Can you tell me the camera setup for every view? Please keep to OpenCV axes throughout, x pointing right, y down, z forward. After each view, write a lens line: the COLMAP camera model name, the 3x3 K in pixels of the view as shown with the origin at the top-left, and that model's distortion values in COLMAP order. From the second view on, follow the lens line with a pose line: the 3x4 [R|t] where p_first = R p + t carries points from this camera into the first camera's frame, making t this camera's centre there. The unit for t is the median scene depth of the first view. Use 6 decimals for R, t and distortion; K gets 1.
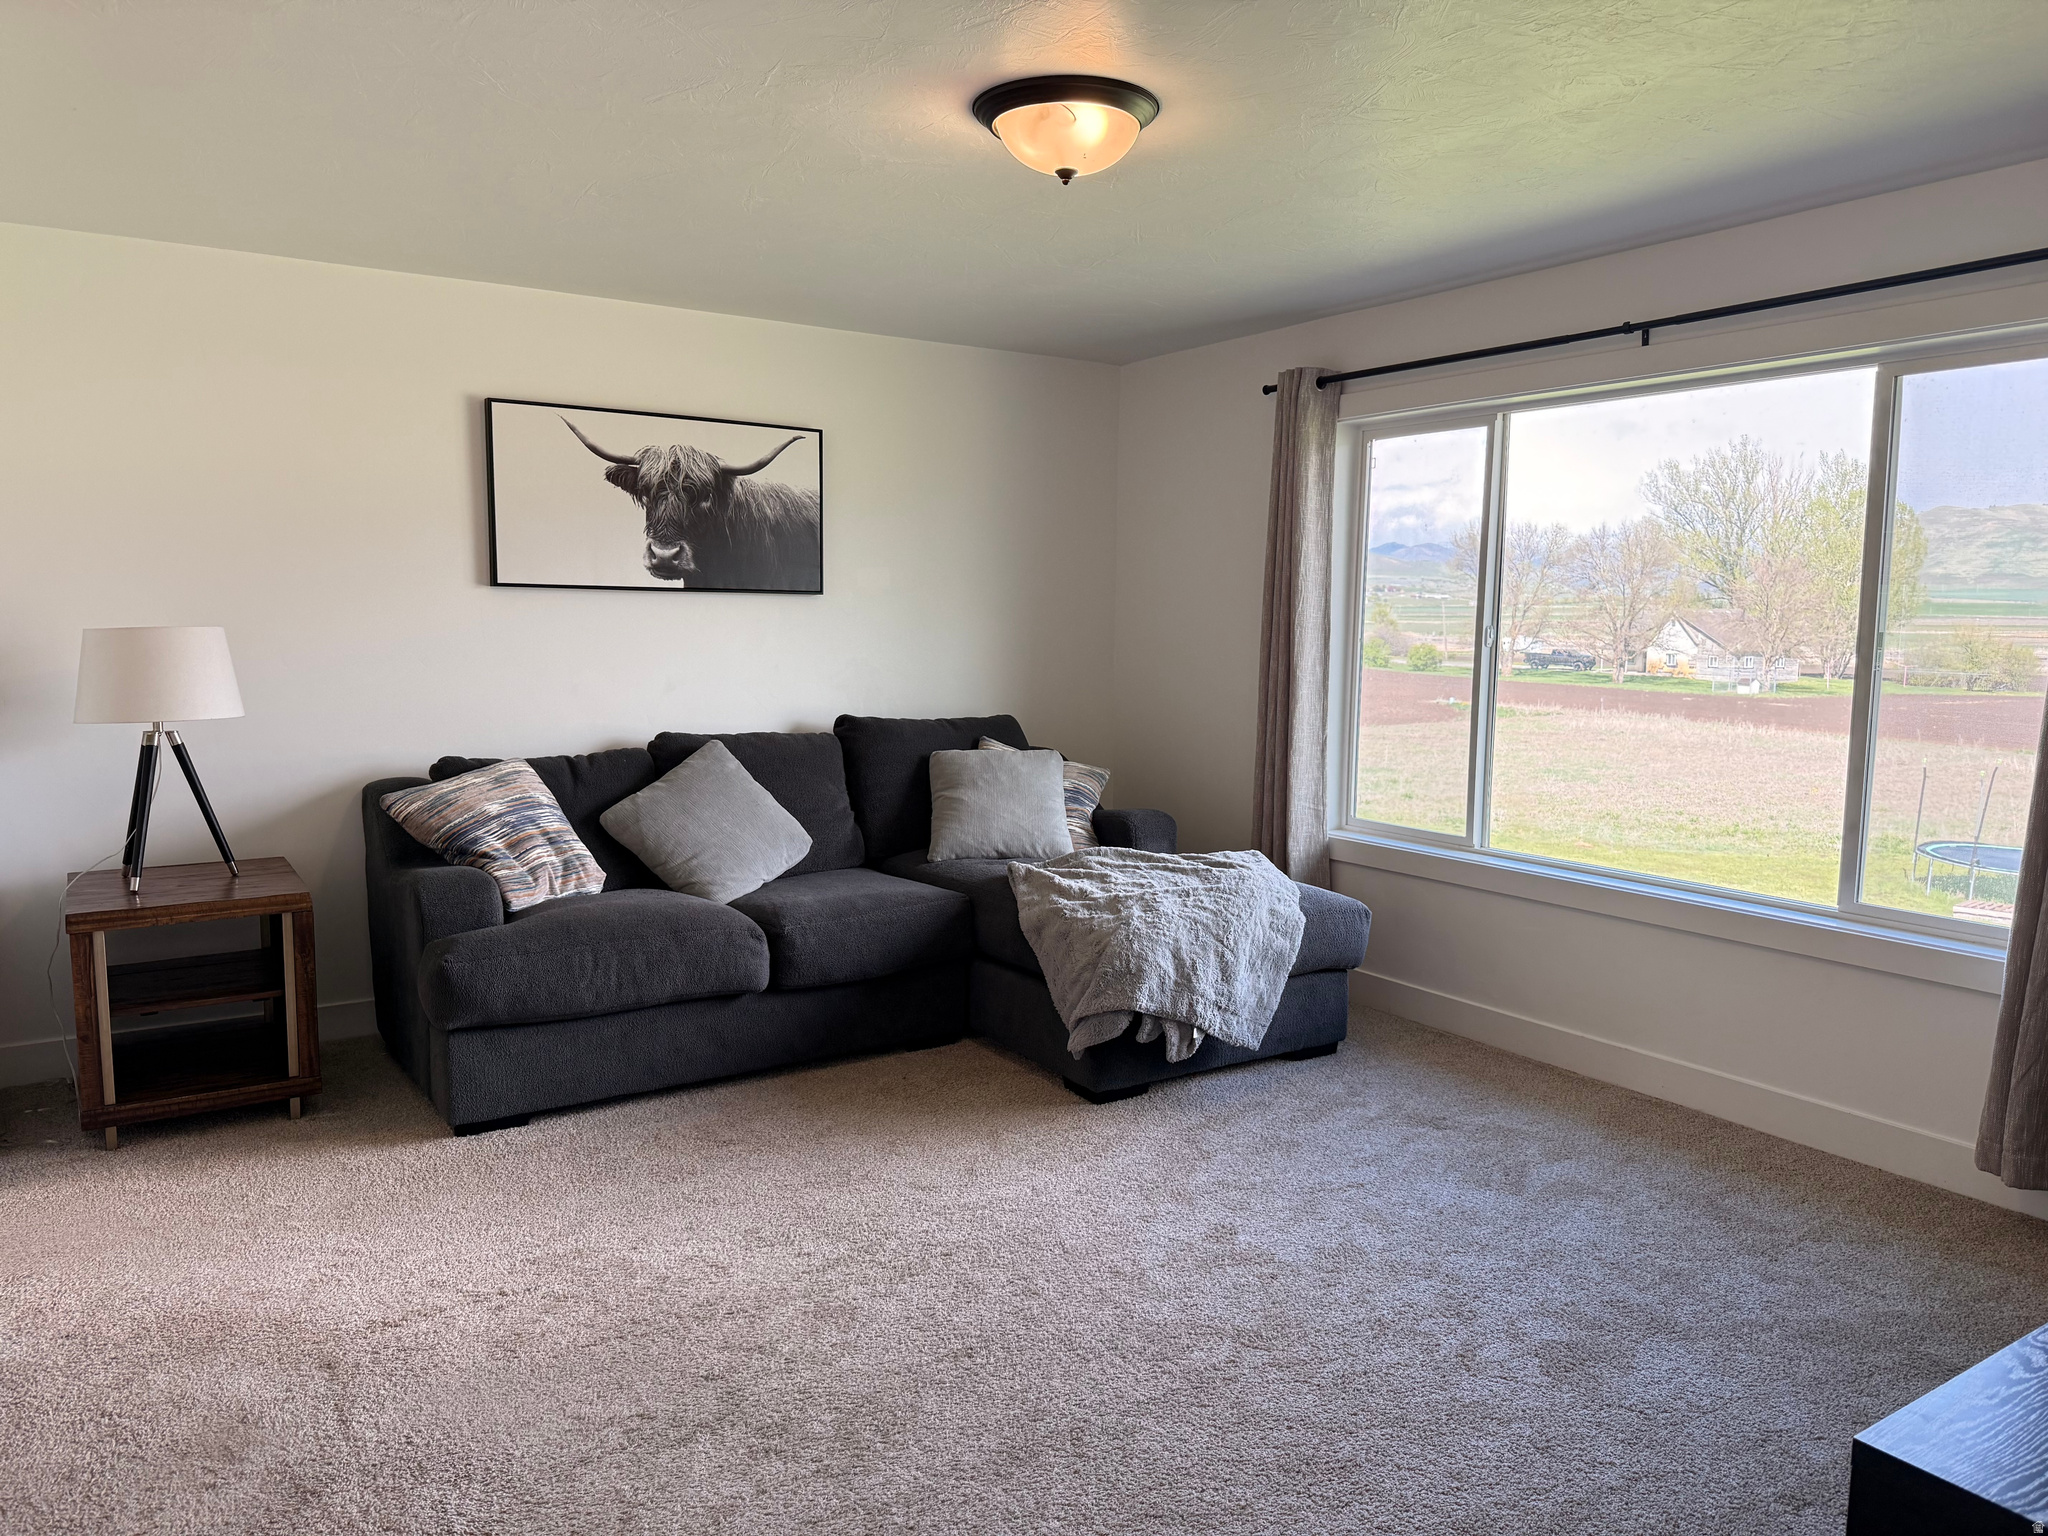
lens RADIAL K [[1439.6, 0, 1018.2], [0, 1439.6, 775.4], [0, 0, 1]] dist [0.074728, -0.093396]
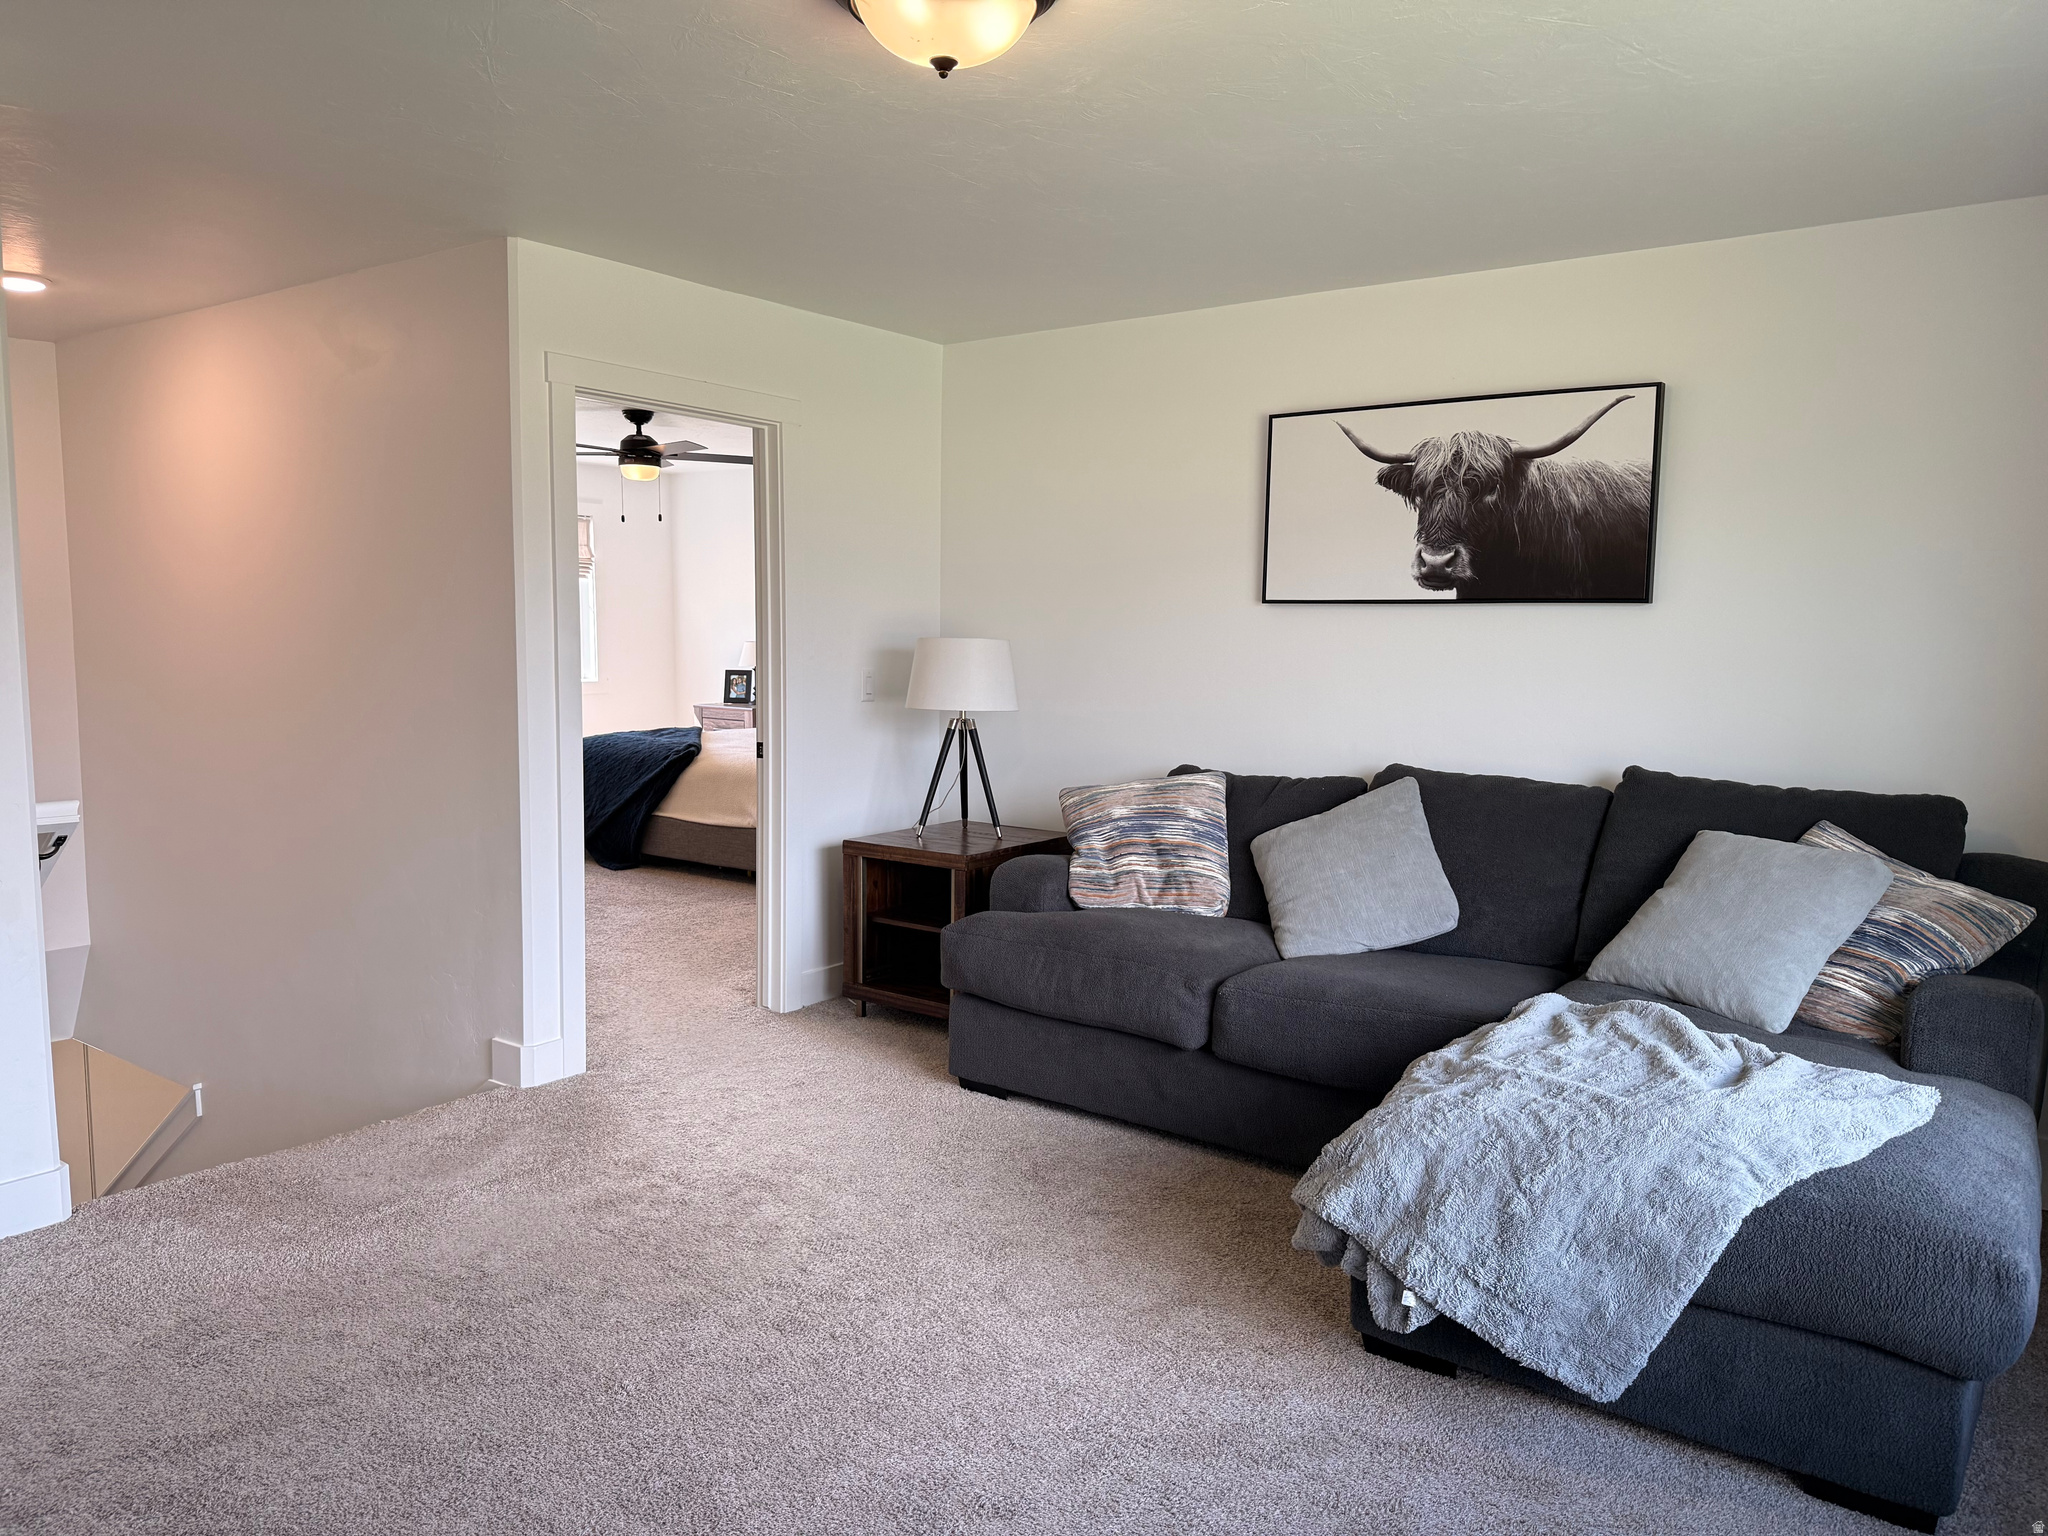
lens RADIAL K [[1439.6, 0, 1020.8], [0, 1439.6, 766.6], [0, 0, 1]] dist [0.074728, -0.093396]
pose [[0.327963, 0.089215, -0.940468, 0.506258], [-0.112770, 0.992109, 0.054789, -0.050351], [0.937936, 0.088087, 0.335436, 0.489699]]
